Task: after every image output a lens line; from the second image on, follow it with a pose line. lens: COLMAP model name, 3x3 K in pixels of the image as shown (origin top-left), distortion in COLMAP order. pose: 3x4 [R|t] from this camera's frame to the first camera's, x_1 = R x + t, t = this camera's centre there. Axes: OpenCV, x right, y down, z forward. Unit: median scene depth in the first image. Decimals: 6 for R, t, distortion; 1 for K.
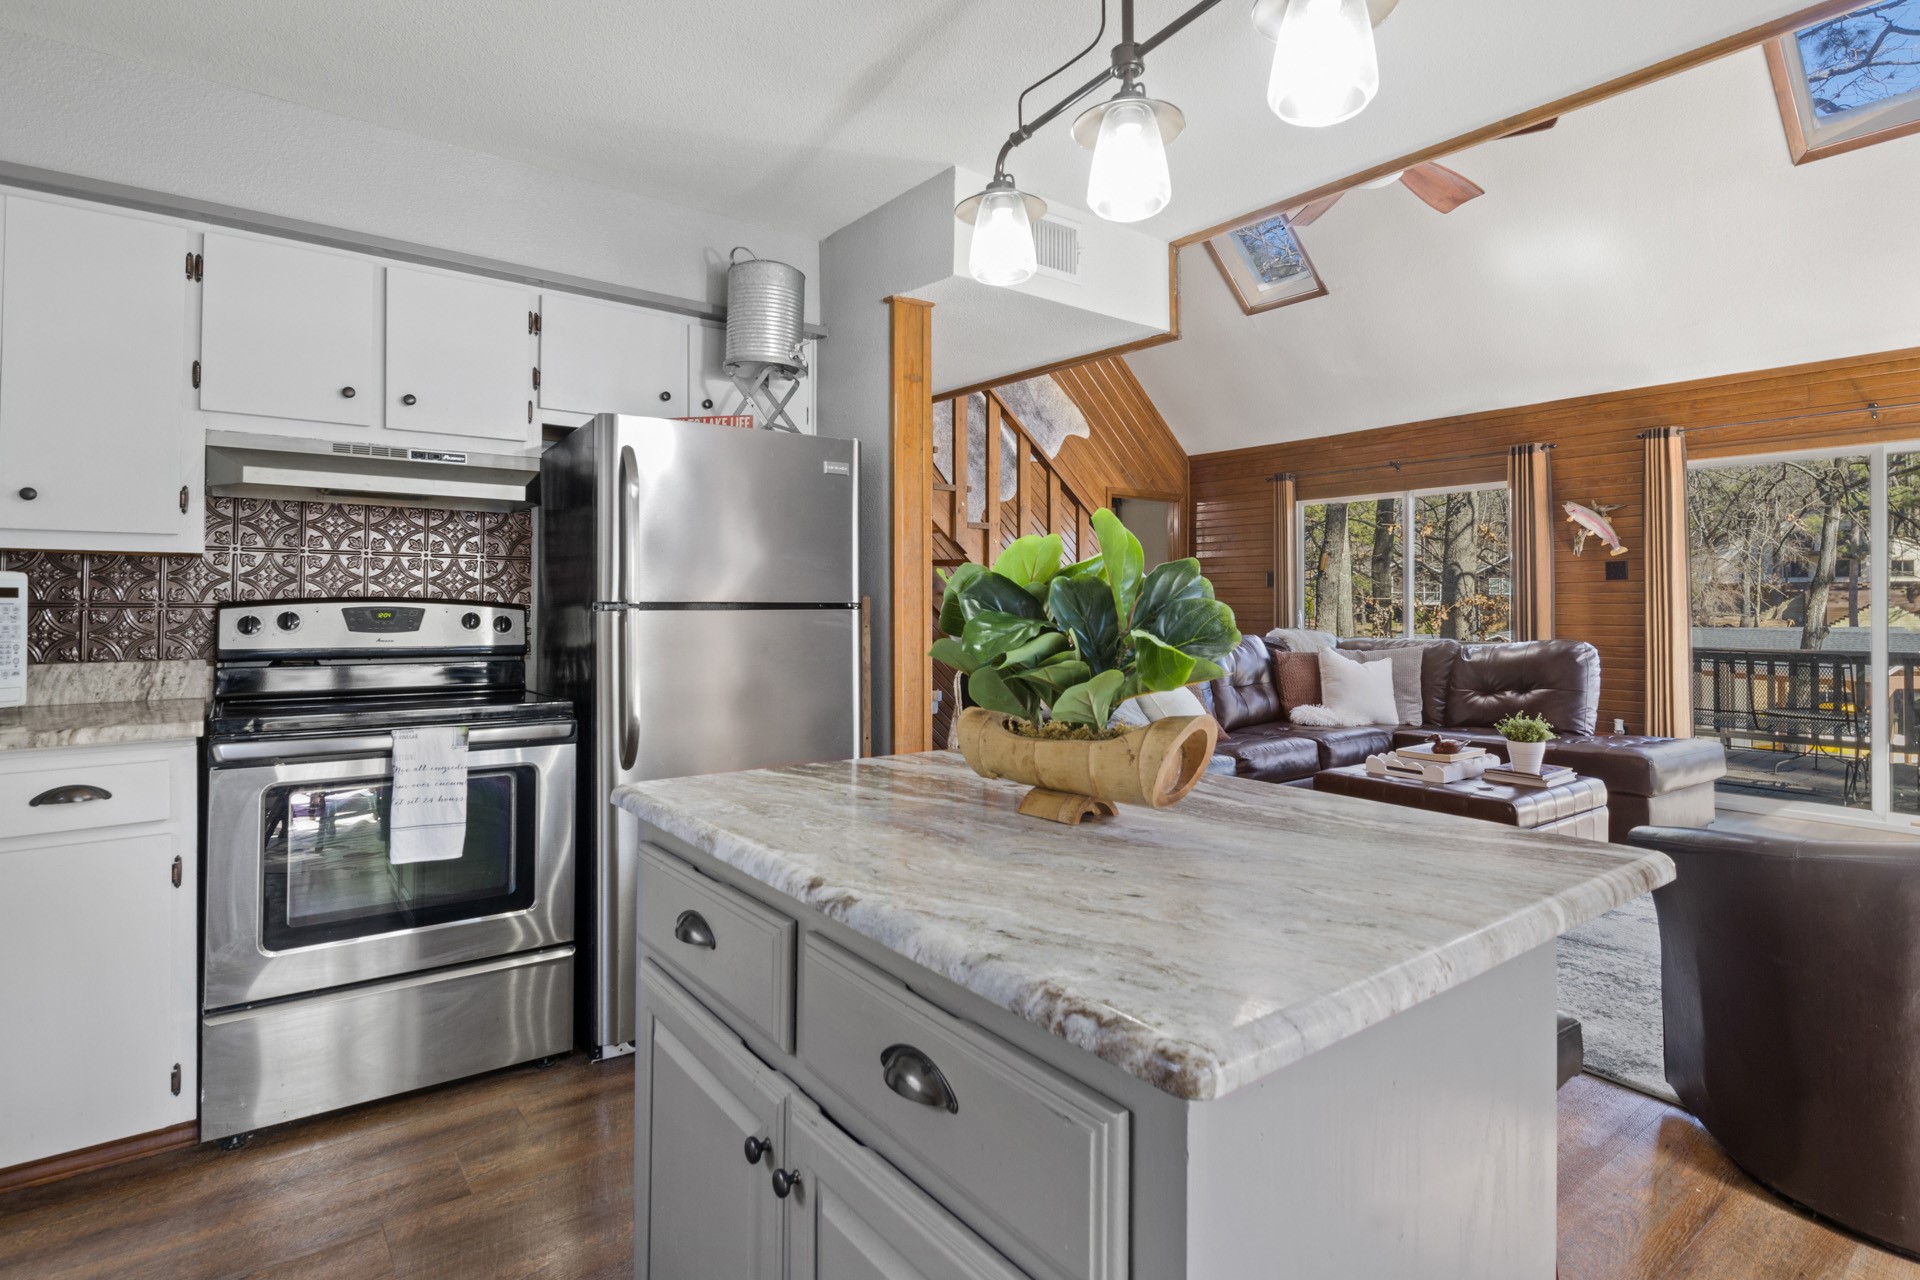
lens RADIAL K [[957.9, 0, 987.7], [0, 957.9, 603.1], [0, 0, 1]] dist [-0.003326, -0.002468]
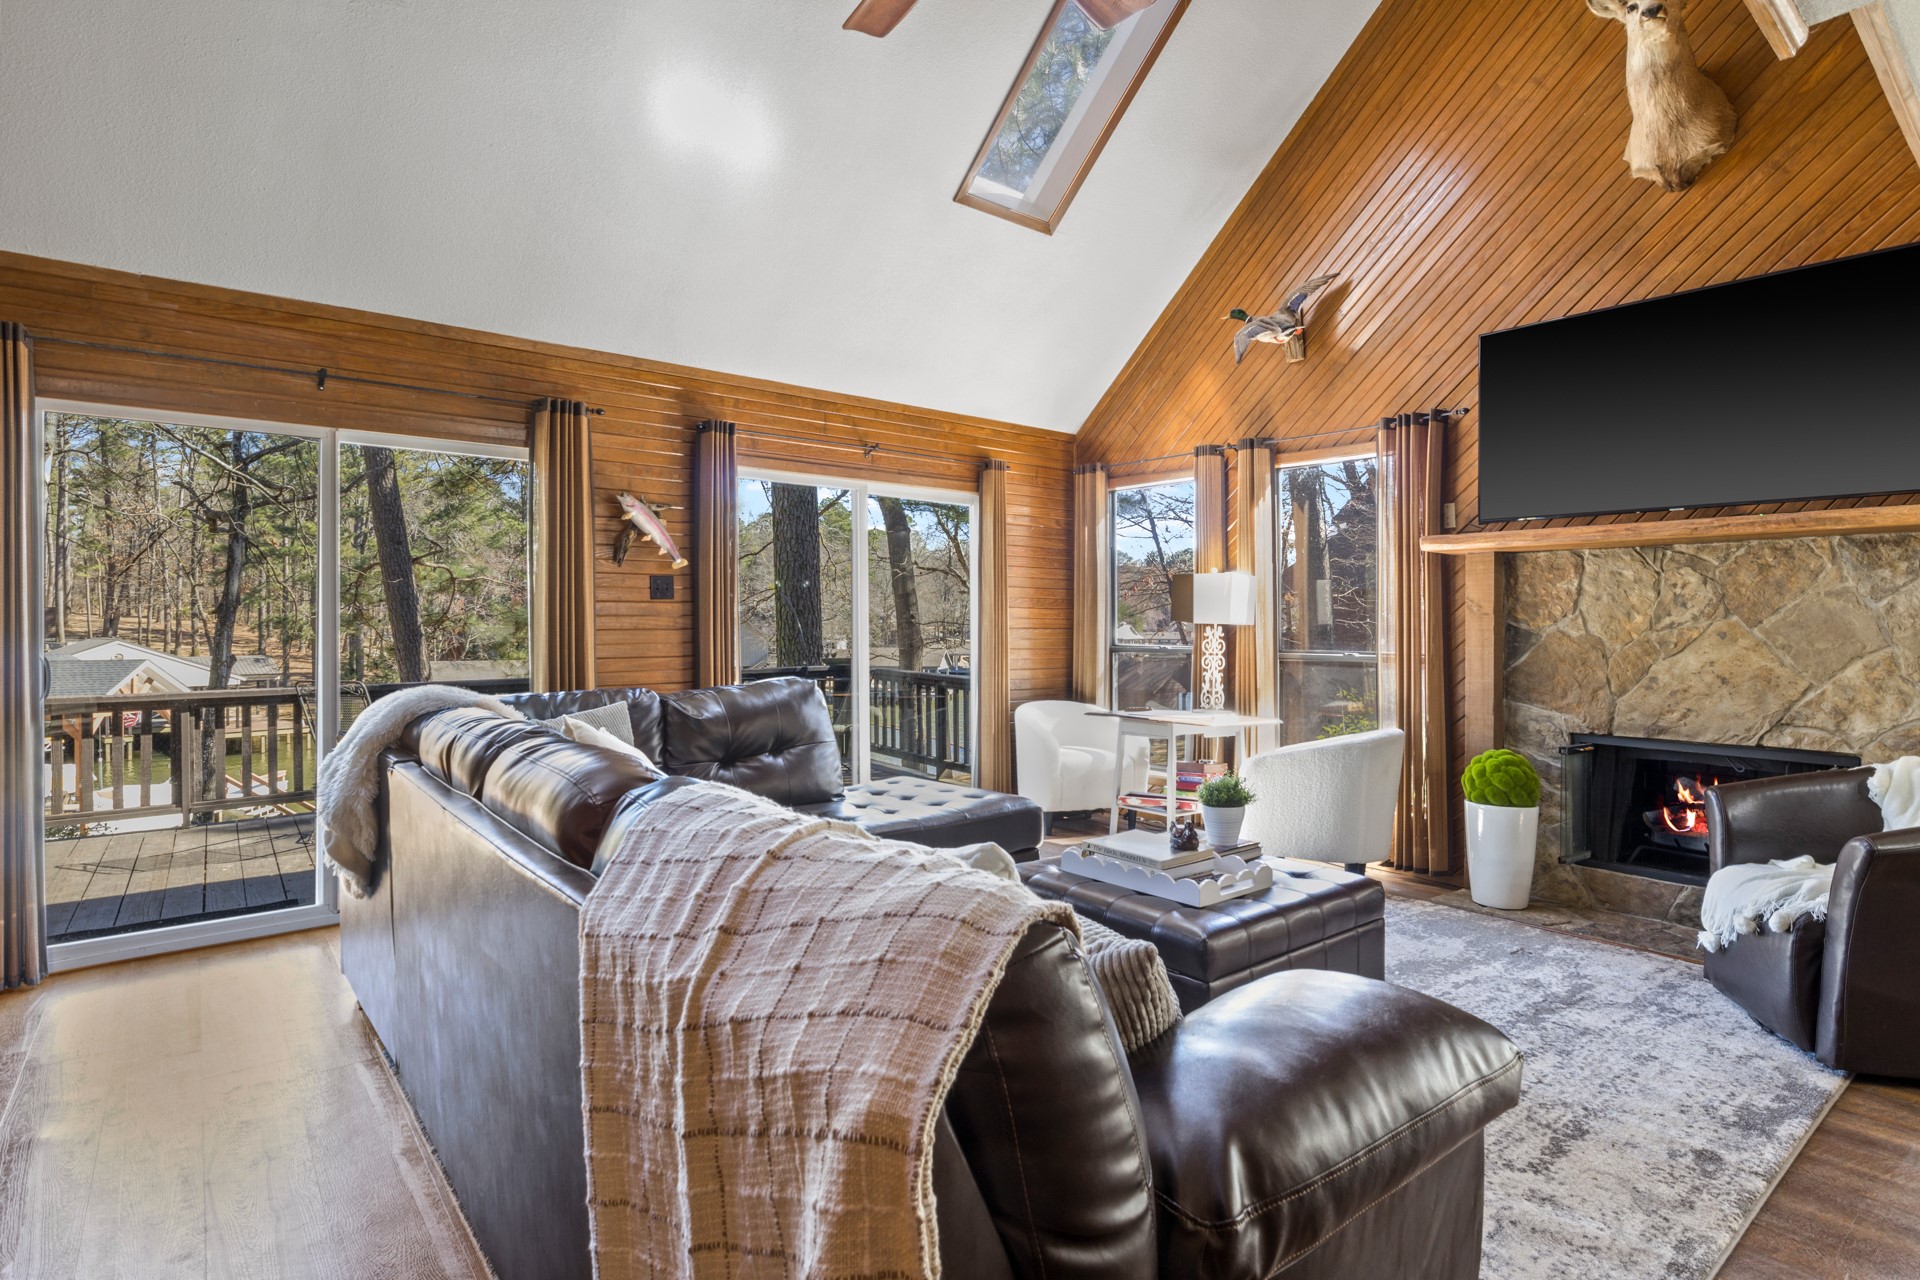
lens RADIAL K [[957.9, 0, 966.2], [0, 957.9, 623.9], [0, 0, 1]] dist [-0.003326, -0.002468]
pose [[-0.010469, 0.000637, 0.999945, -0.255694], [0.005038, 0.999987, -0.000584, -0.005133], [-0.999933, 0.005032, -0.010472, 1.379415]]
